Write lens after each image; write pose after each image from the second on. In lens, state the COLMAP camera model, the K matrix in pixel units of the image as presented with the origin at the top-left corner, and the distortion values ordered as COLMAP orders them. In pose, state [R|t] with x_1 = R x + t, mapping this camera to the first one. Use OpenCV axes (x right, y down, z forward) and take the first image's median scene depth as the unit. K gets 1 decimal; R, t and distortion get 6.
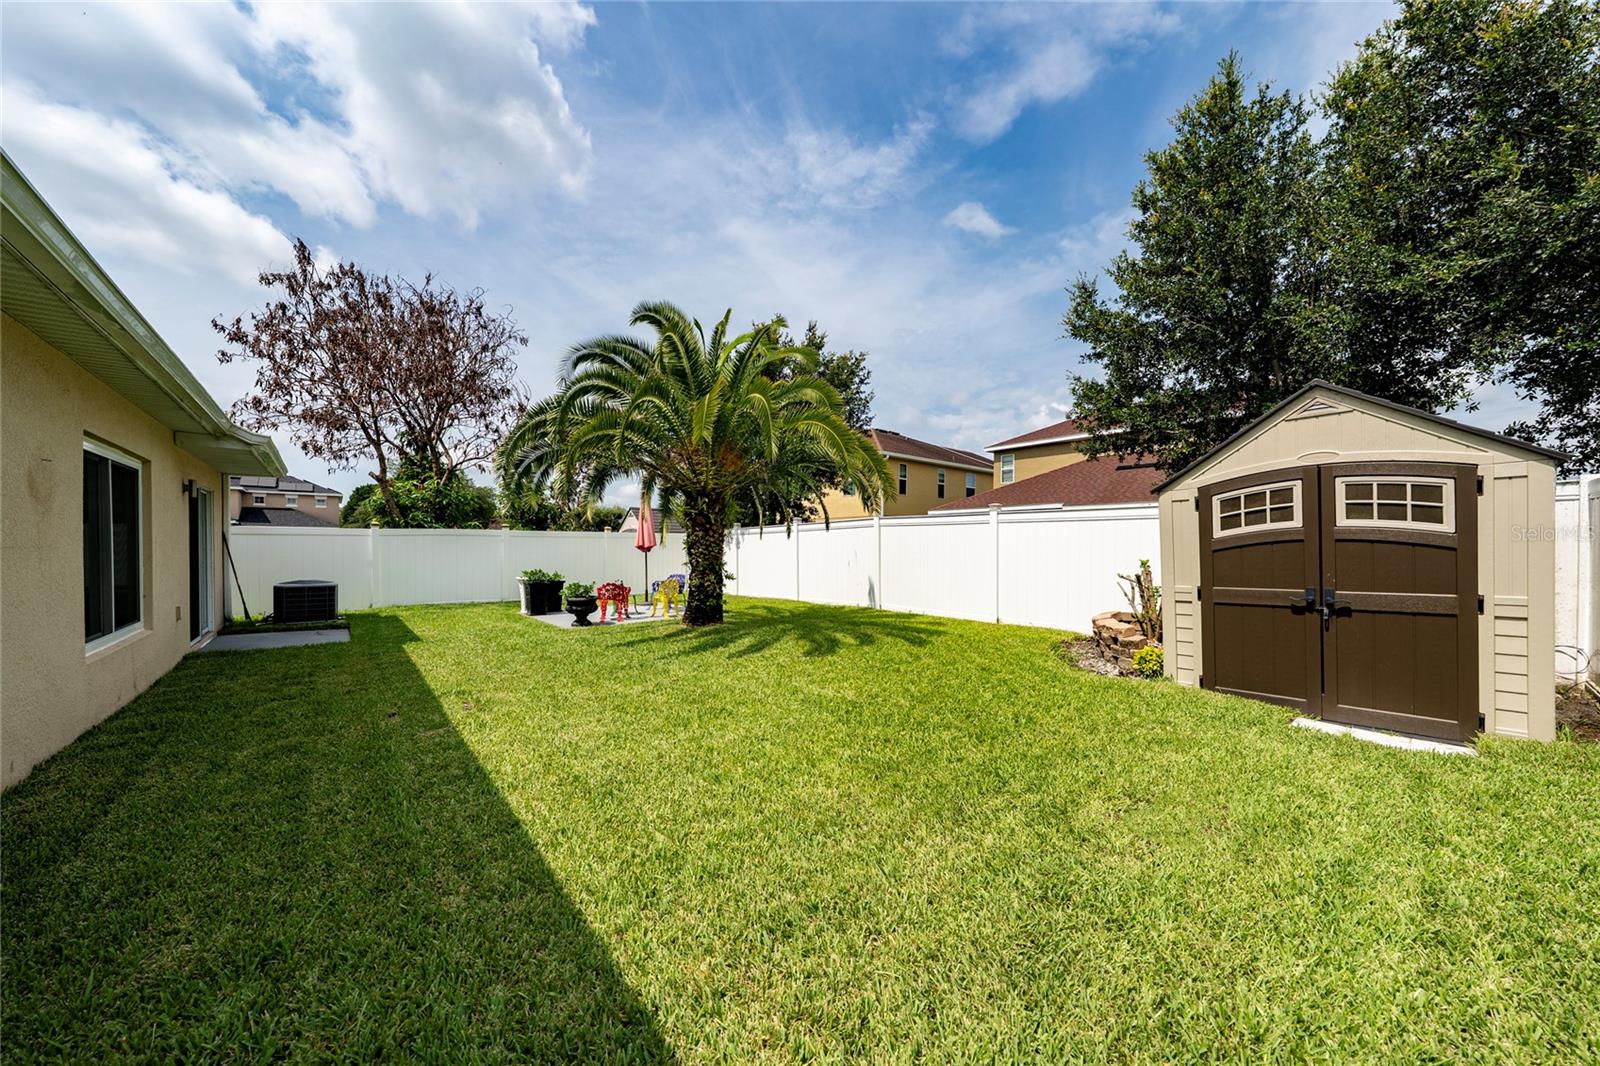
lens RADIAL K [[553.6, 0, 801.1], [0, 553.6, 543.9], [0, 0, 1]] dist [-0.007706, -0.000070]
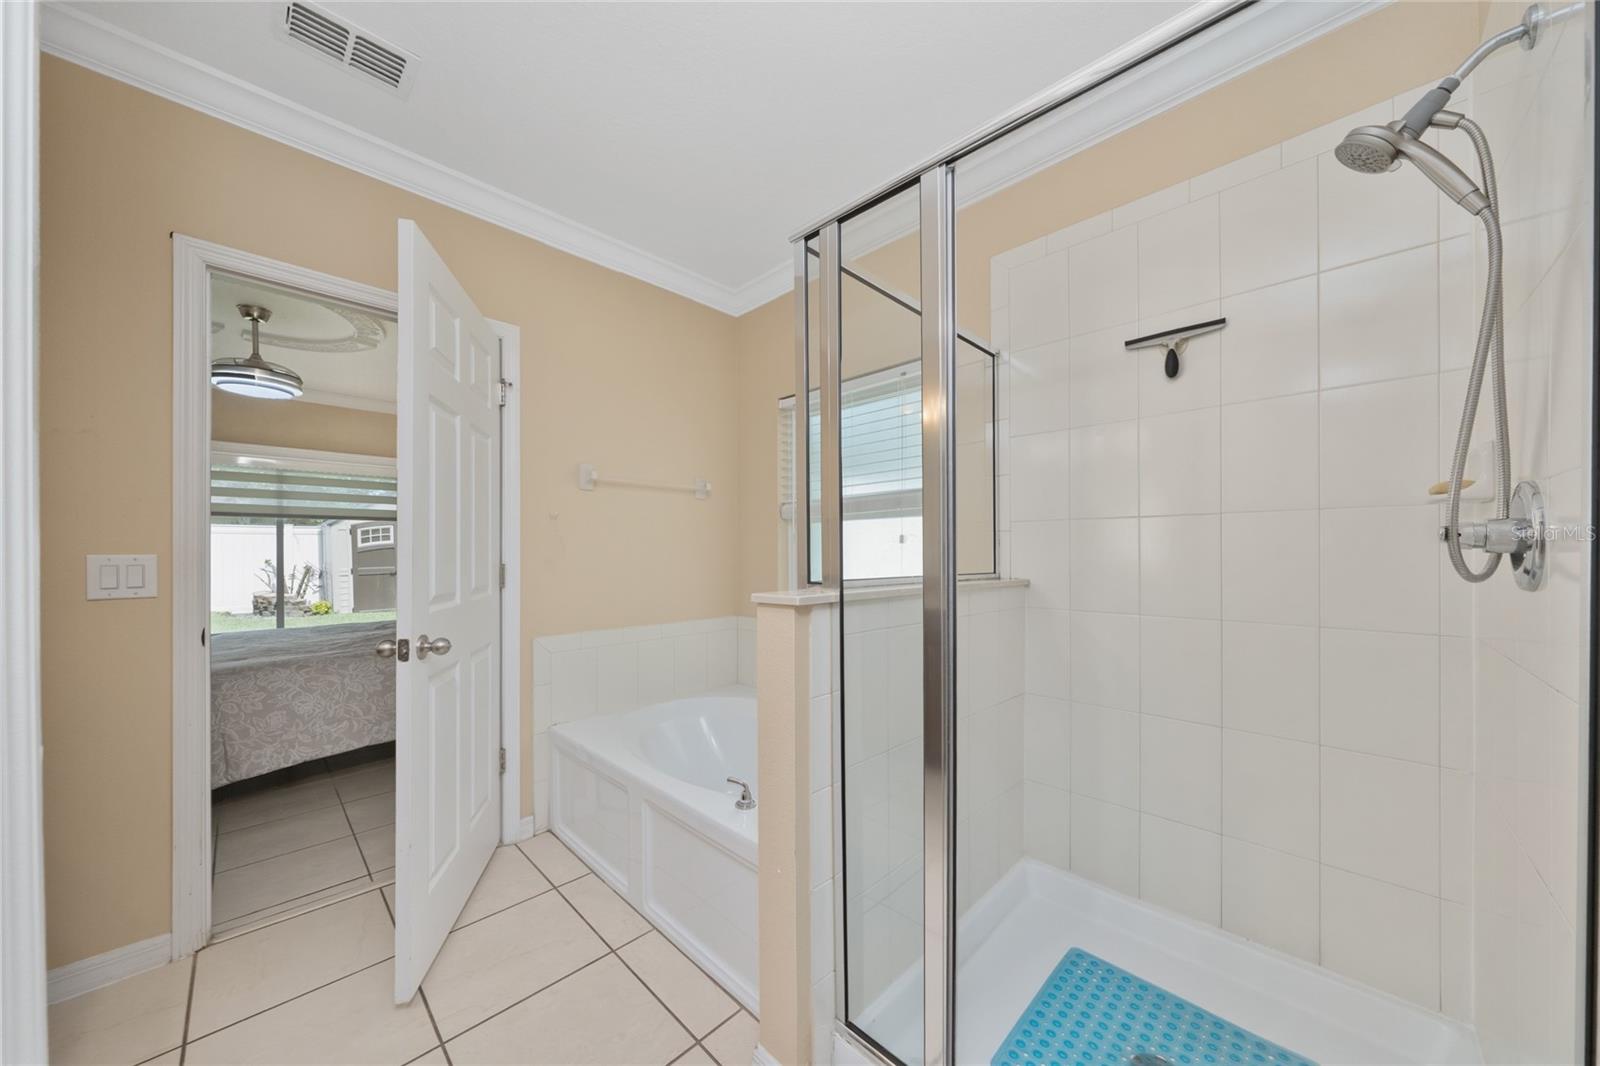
lens RADIAL K [[553.6, 0, 801.1], [0, 553.6, 543.9], [0, 0, 1]] dist [-0.007706, -0.000070]
pose [[-0.092681, 0.006652, 0.995674, -1.757286], [0.001450, 0.999978, -0.006546, -0.006269], [-0.995695, 0.000837, -0.092688, -0.646272]]
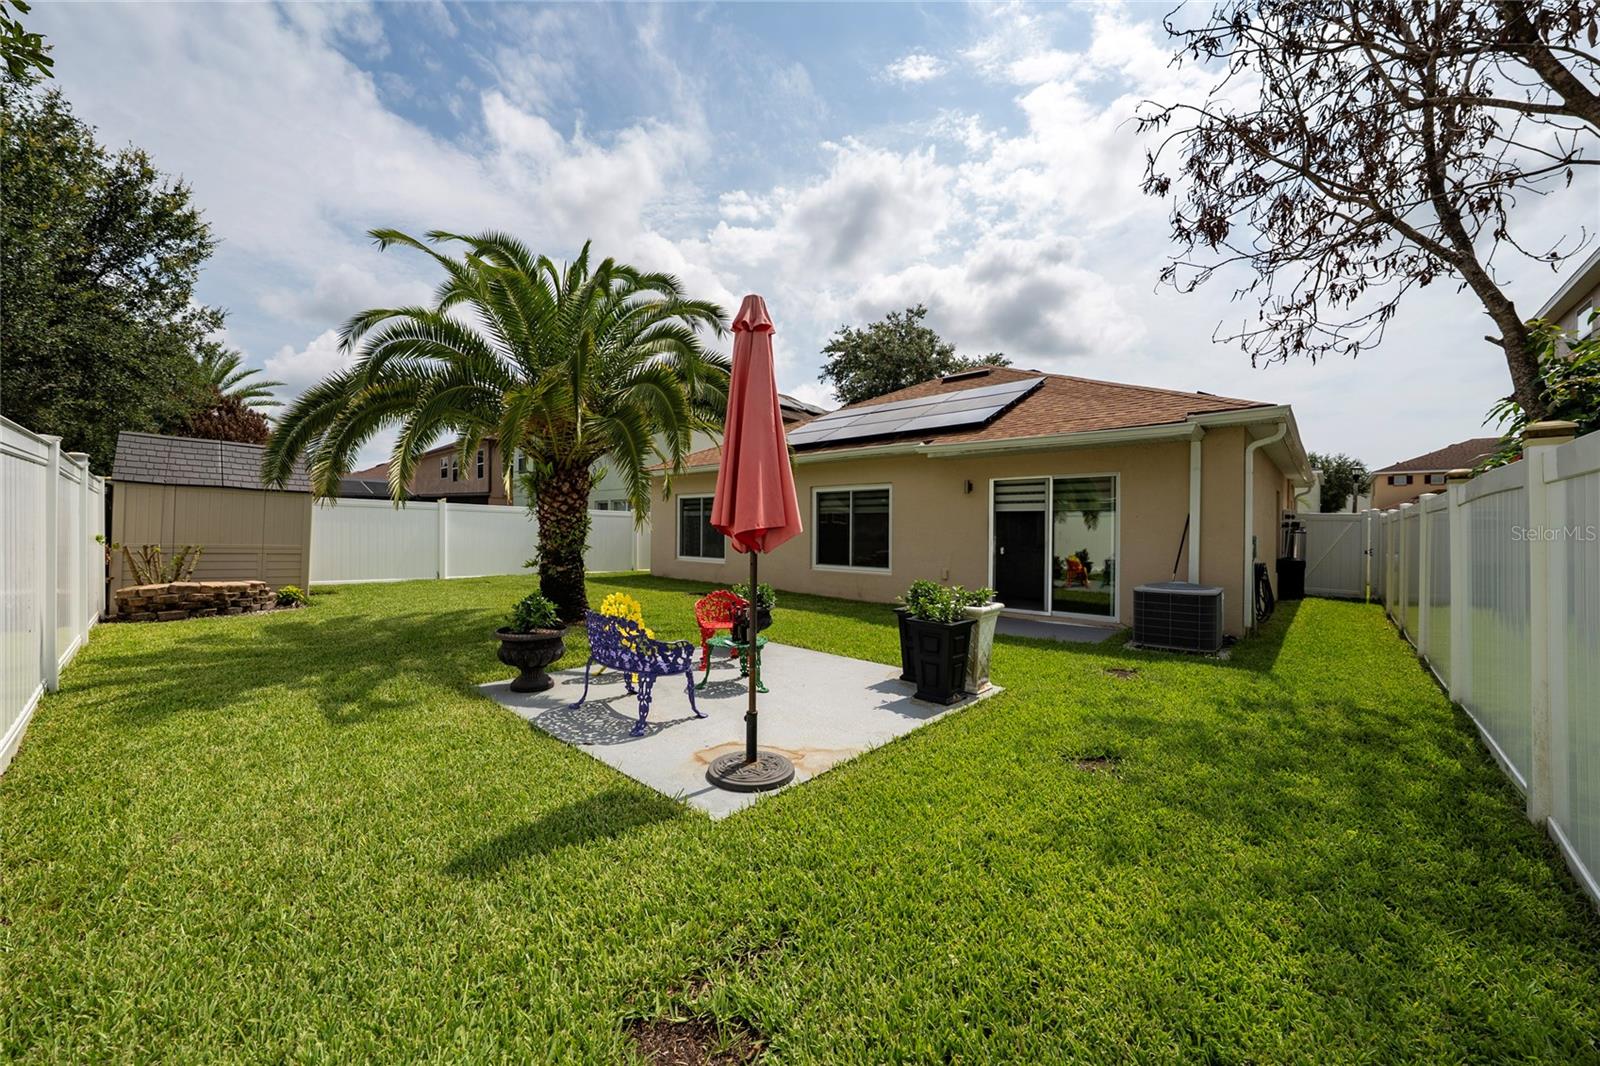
lens RADIAL K [[555.0, 0, 812.6], [0, 555.0, 534.8], [0, 0, 1]] dist [-0.001849, -0.000080]
pose [[-0.992211, -0.014052, -0.123773, -0.779596], [-0.014634, 0.999886, 0.003799, 0.006622], [0.123705, 0.005581, -0.992303, 3.255573]]
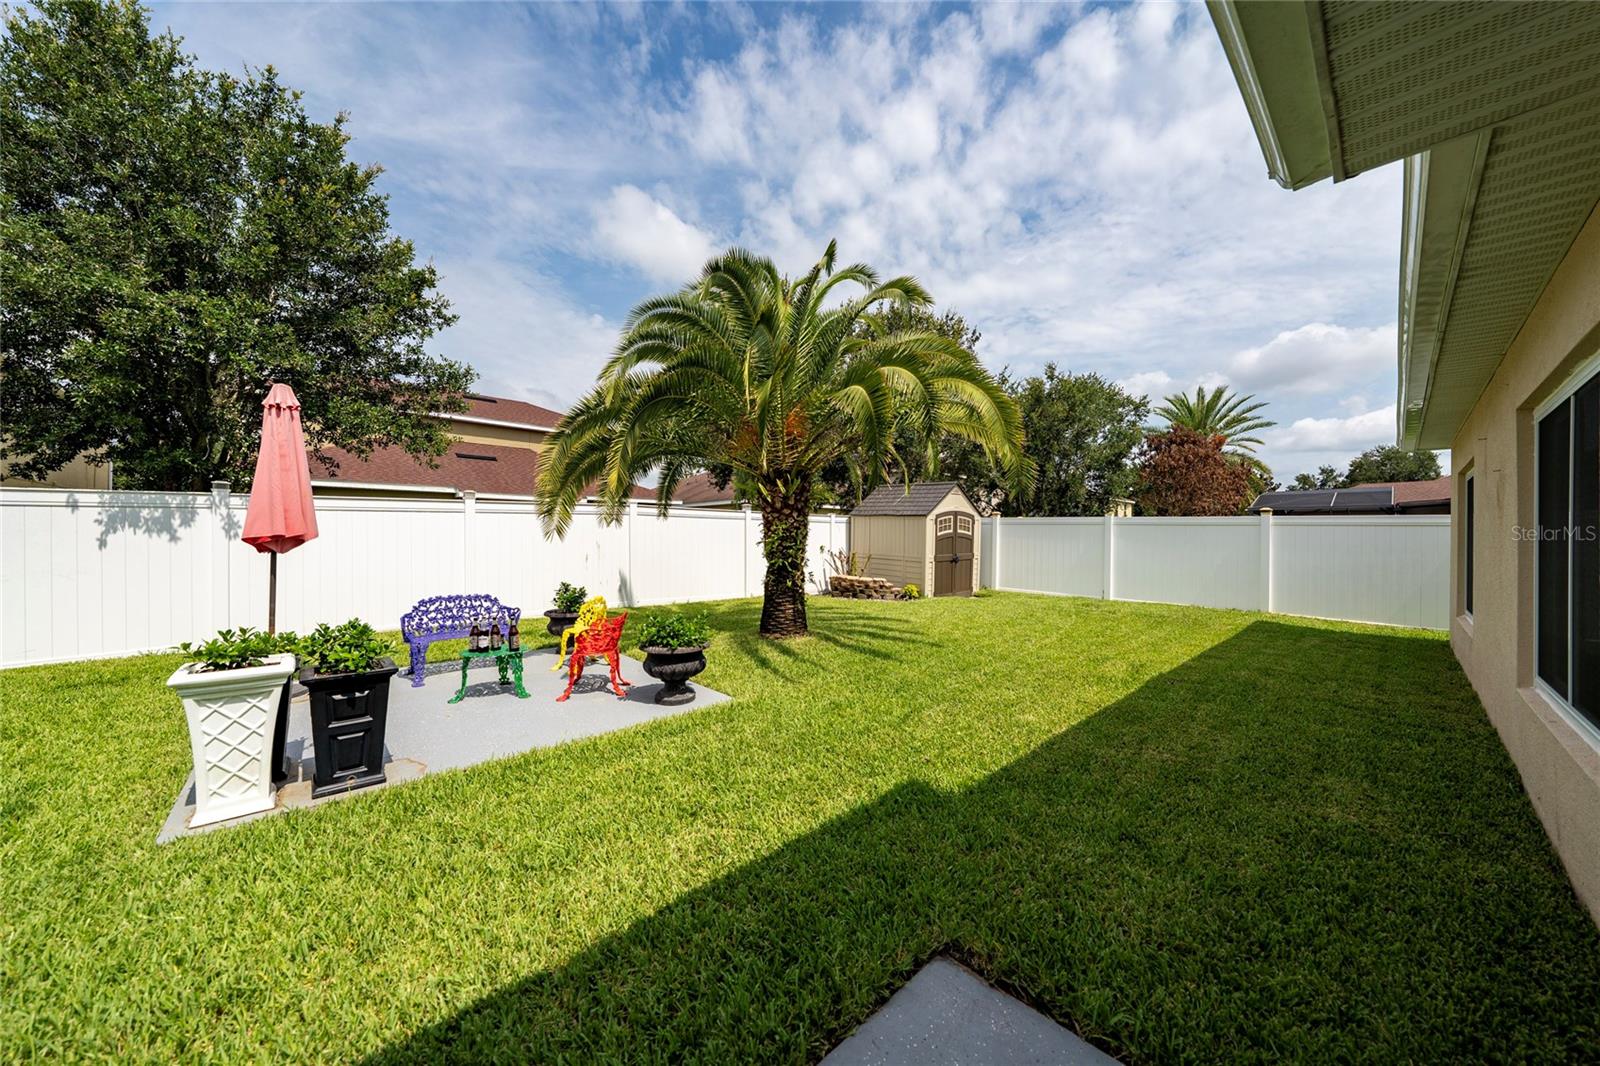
lens RADIAL K [[555.0, 0, 812.6], [0, 555.0, 534.8], [0, 0, 1]] dist [-0.001849, -0.000080]
pose [[-0.059955, -0.003785, 0.998194, -1.753085], [-0.015286, 0.999879, 0.002873, -0.012694], [-0.998084, -0.015086, -0.060006, 1.753656]]
